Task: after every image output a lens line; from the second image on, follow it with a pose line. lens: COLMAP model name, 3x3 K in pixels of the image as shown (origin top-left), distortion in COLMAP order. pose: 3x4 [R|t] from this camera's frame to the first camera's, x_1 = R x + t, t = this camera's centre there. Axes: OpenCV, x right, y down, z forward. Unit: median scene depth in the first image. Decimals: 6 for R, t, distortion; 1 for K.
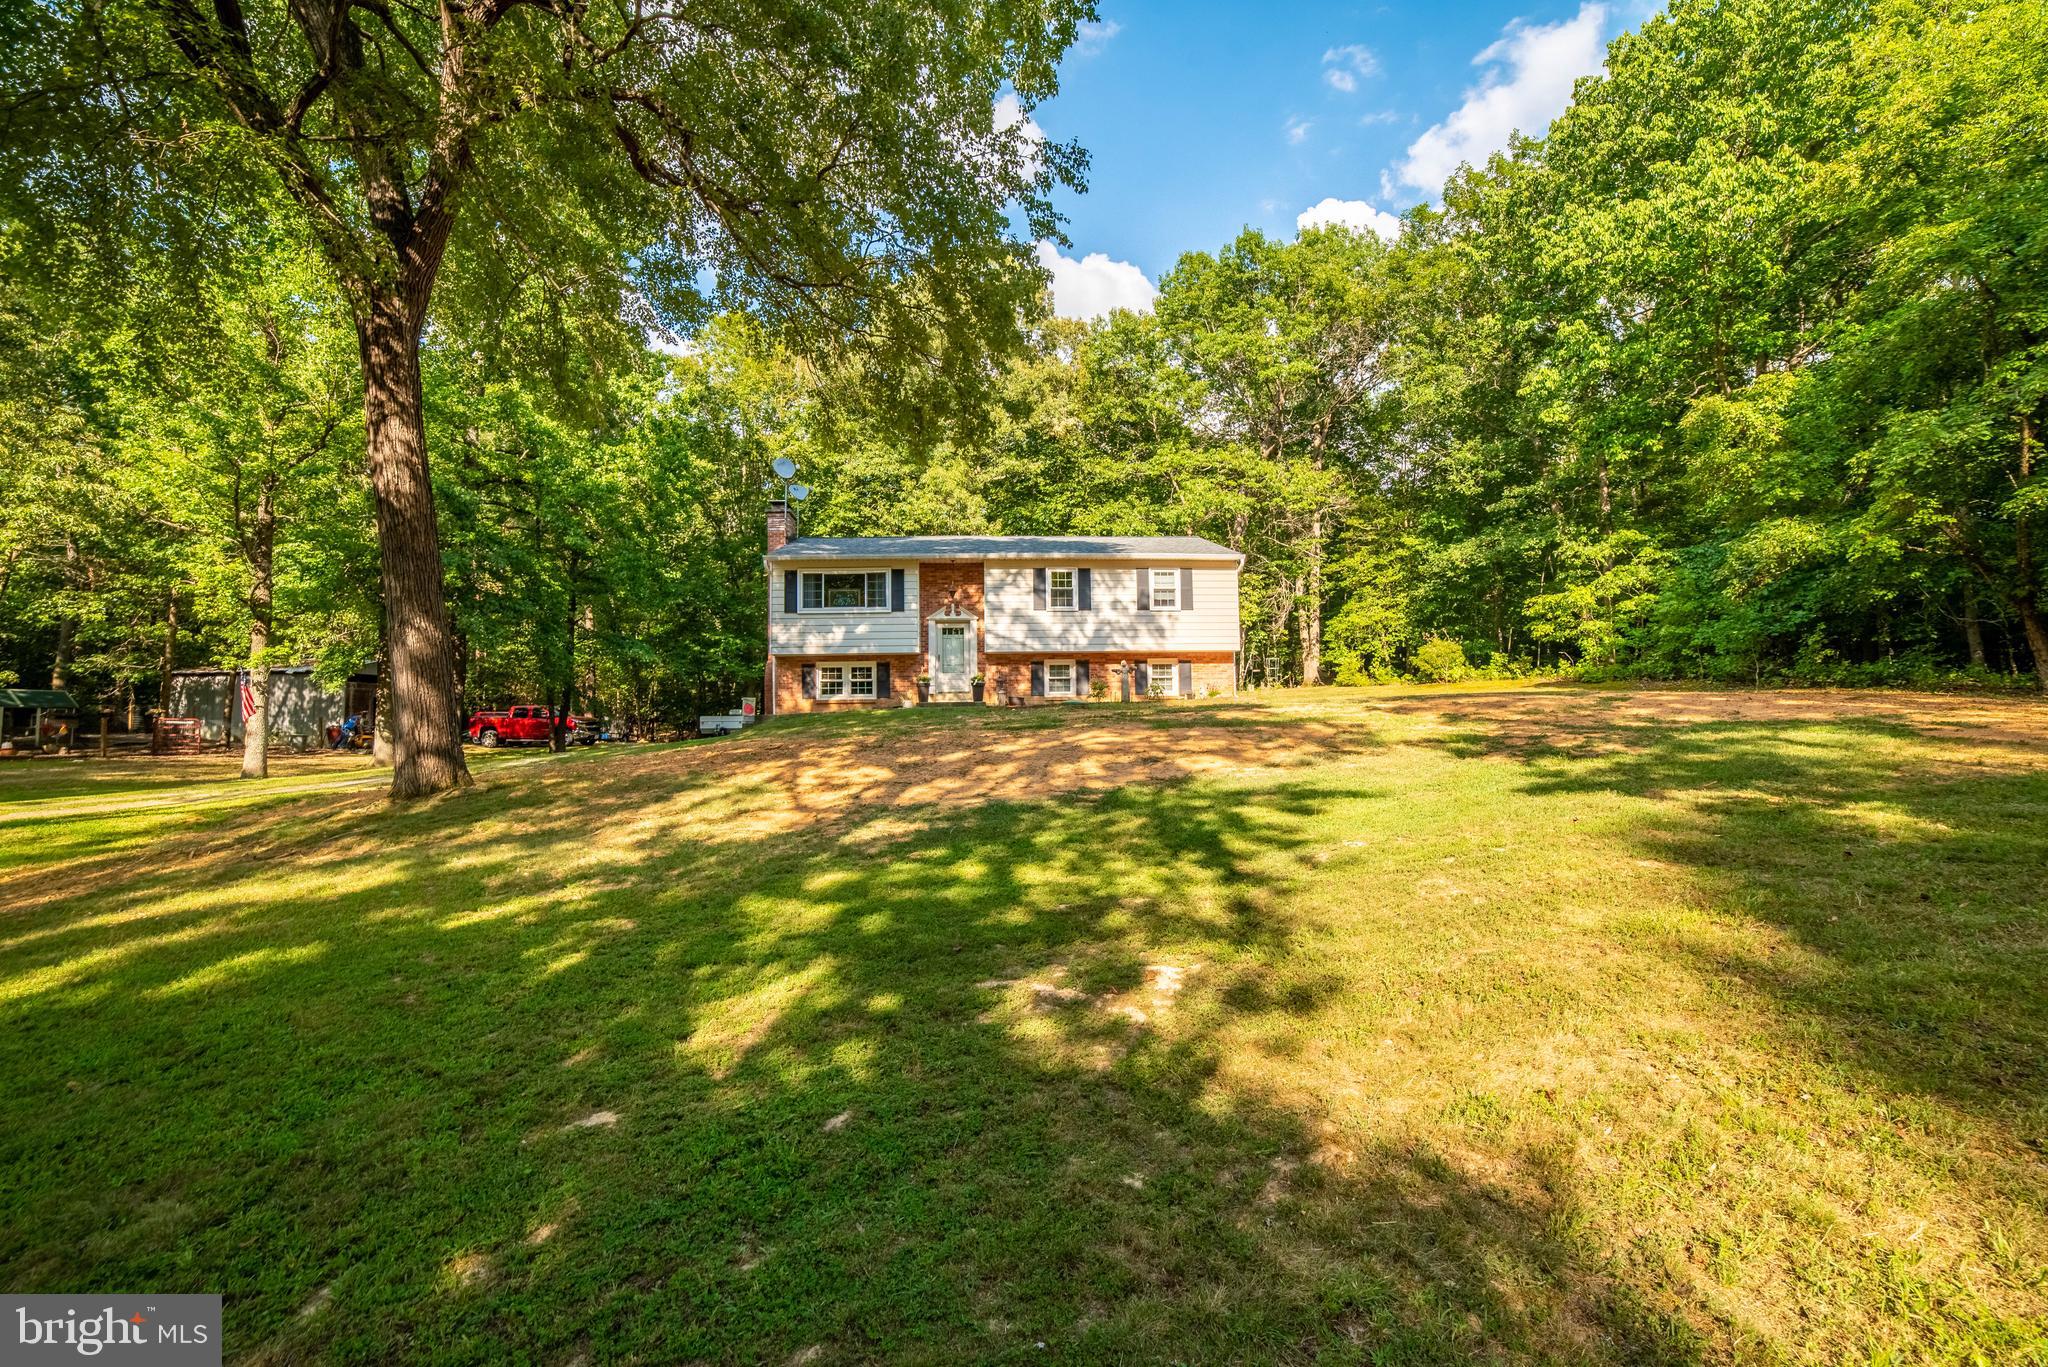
lens RADIAL K [[808.2, 0, 1037.7], [0, 808.2, 687.3], [0, 0, 1]] dist [-0.037683, 0.008545]
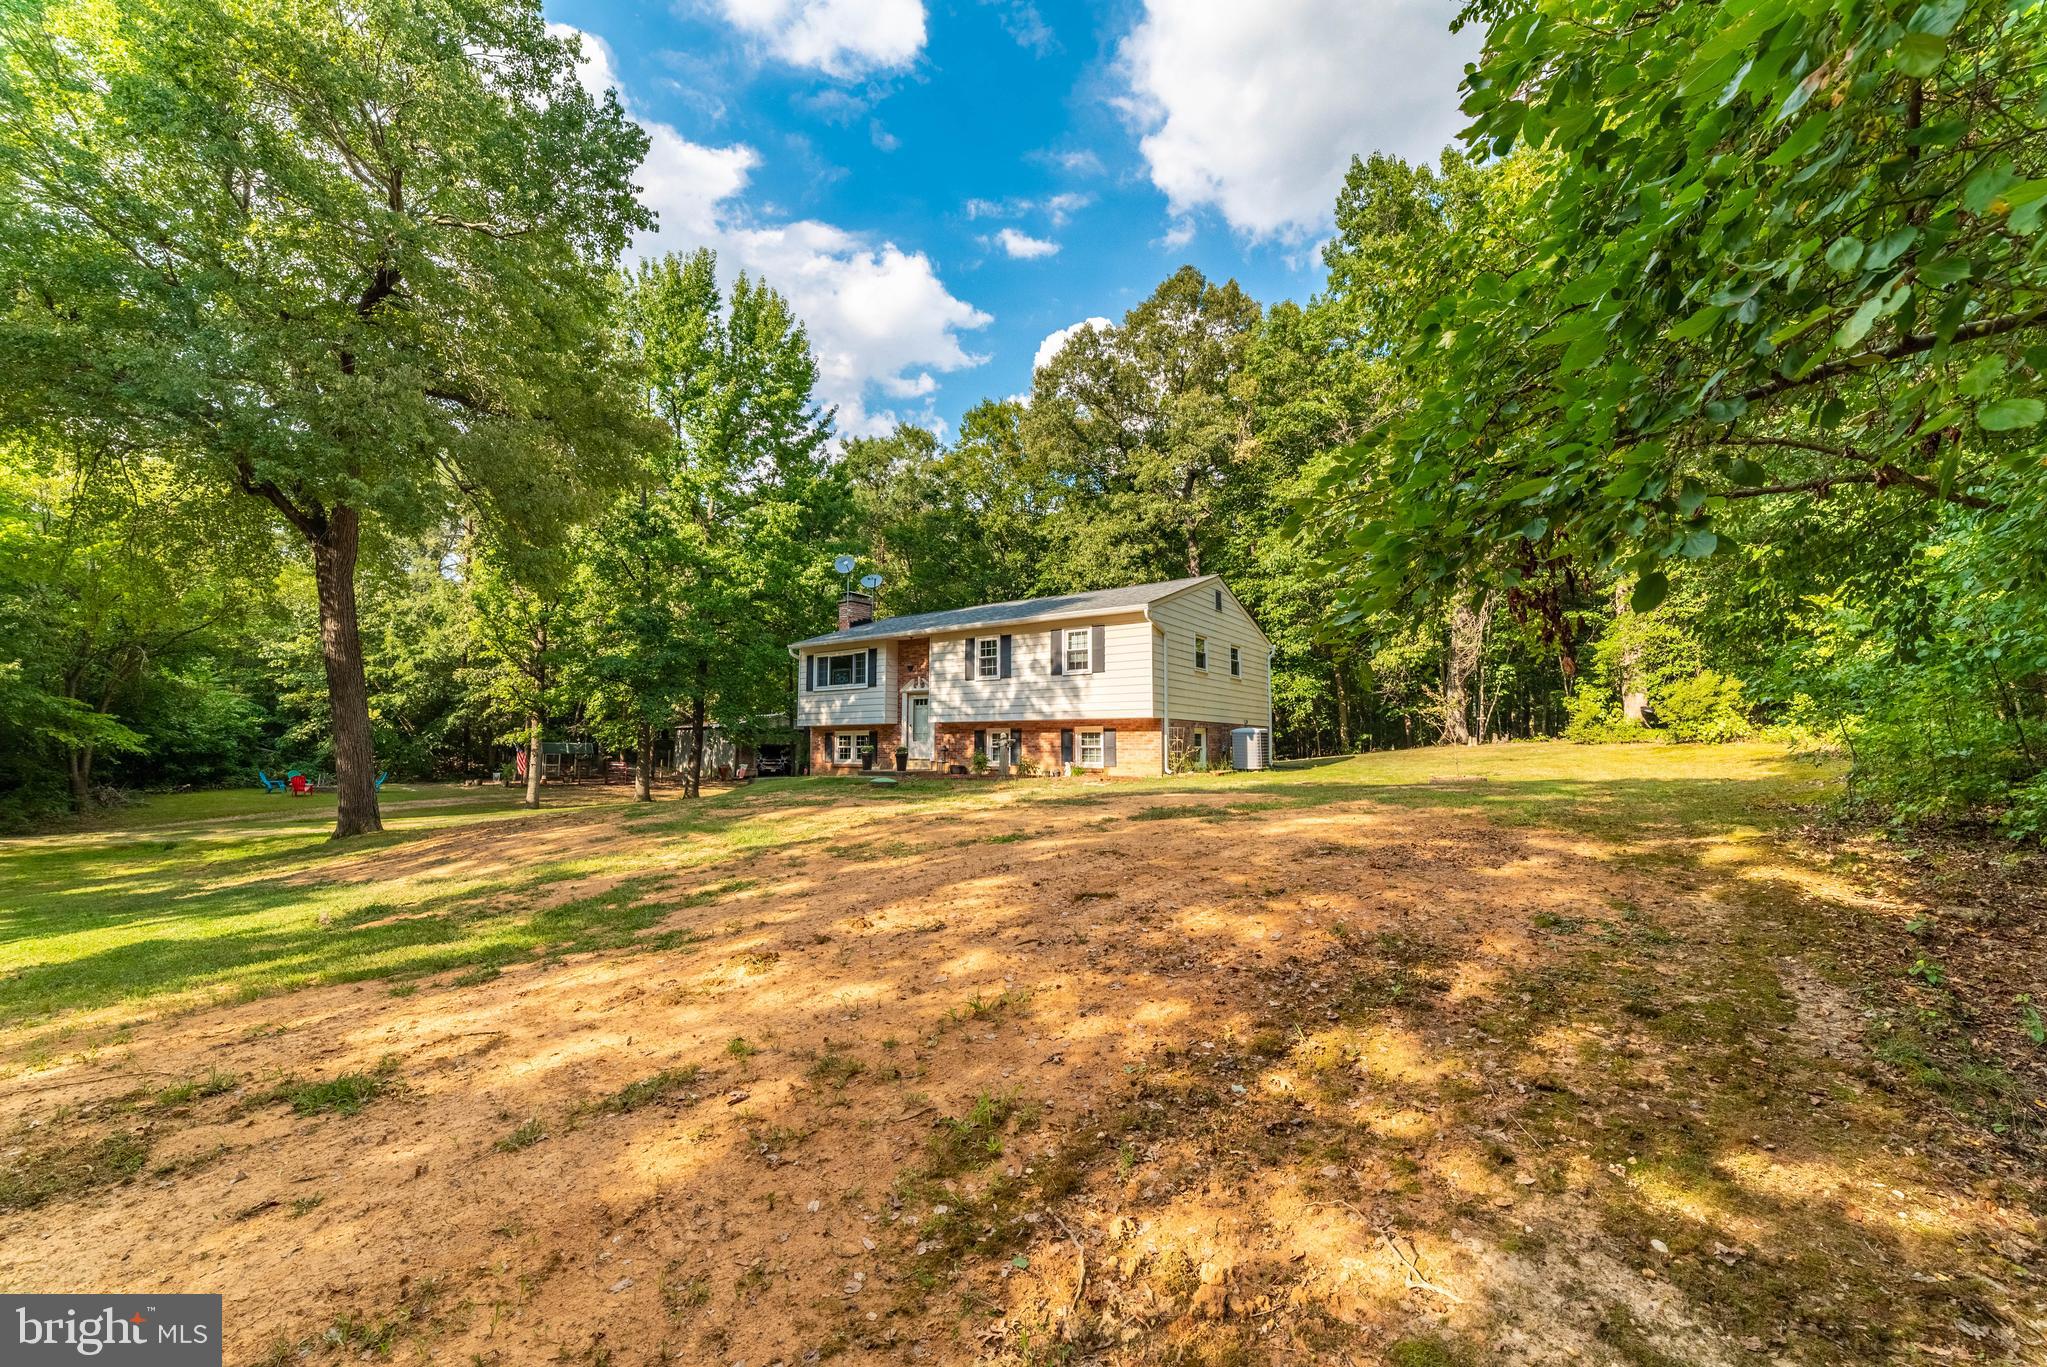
lens RADIAL K [[807.8, 0, 1037.2], [0, 807.8, 687.3], [0, 0, 1]] dist [-0.037683, 0.008545]
pose [[0.783662, -0.033091, -0.620305, 0.682702], [-0.007032, 0.998044, -0.062126, -0.023605], [0.621147, 0.053048, 0.781896, 0.266446]]
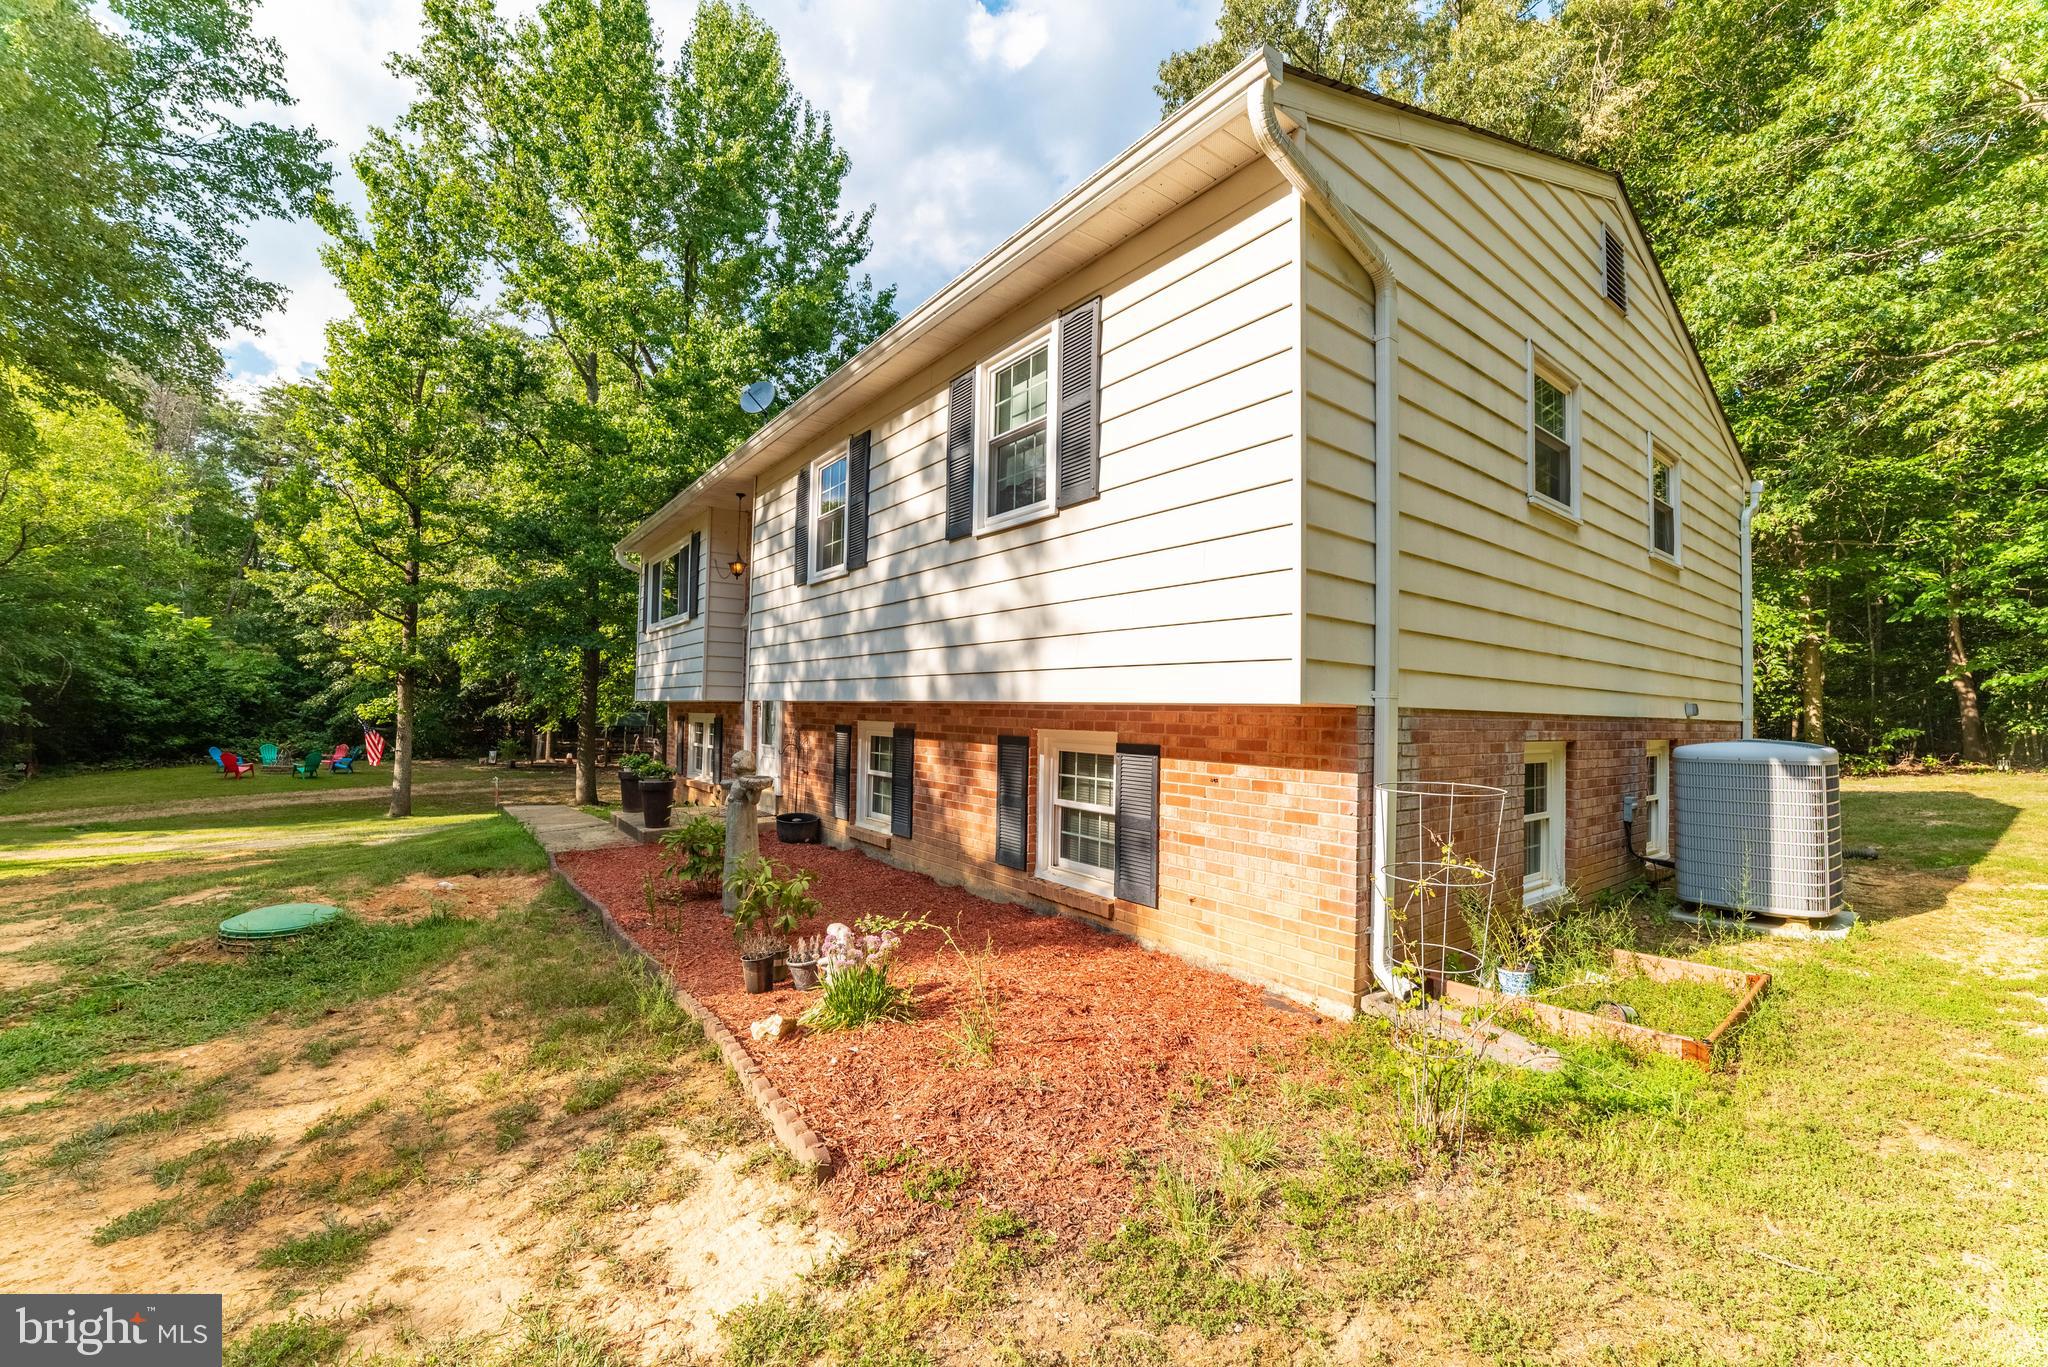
lens RADIAL K [[810.6, 0, 1035.1], [0, 810.6, 687.4], [0, 0, 1]] dist [-0.038522, 0.009126]
pose [[0.561433, -0.003118, -0.827516, 0.350852], [-0.018498, 0.999696, -0.016317, -0.045482], [0.827315, 0.024468, 0.561204, 0.876738]]
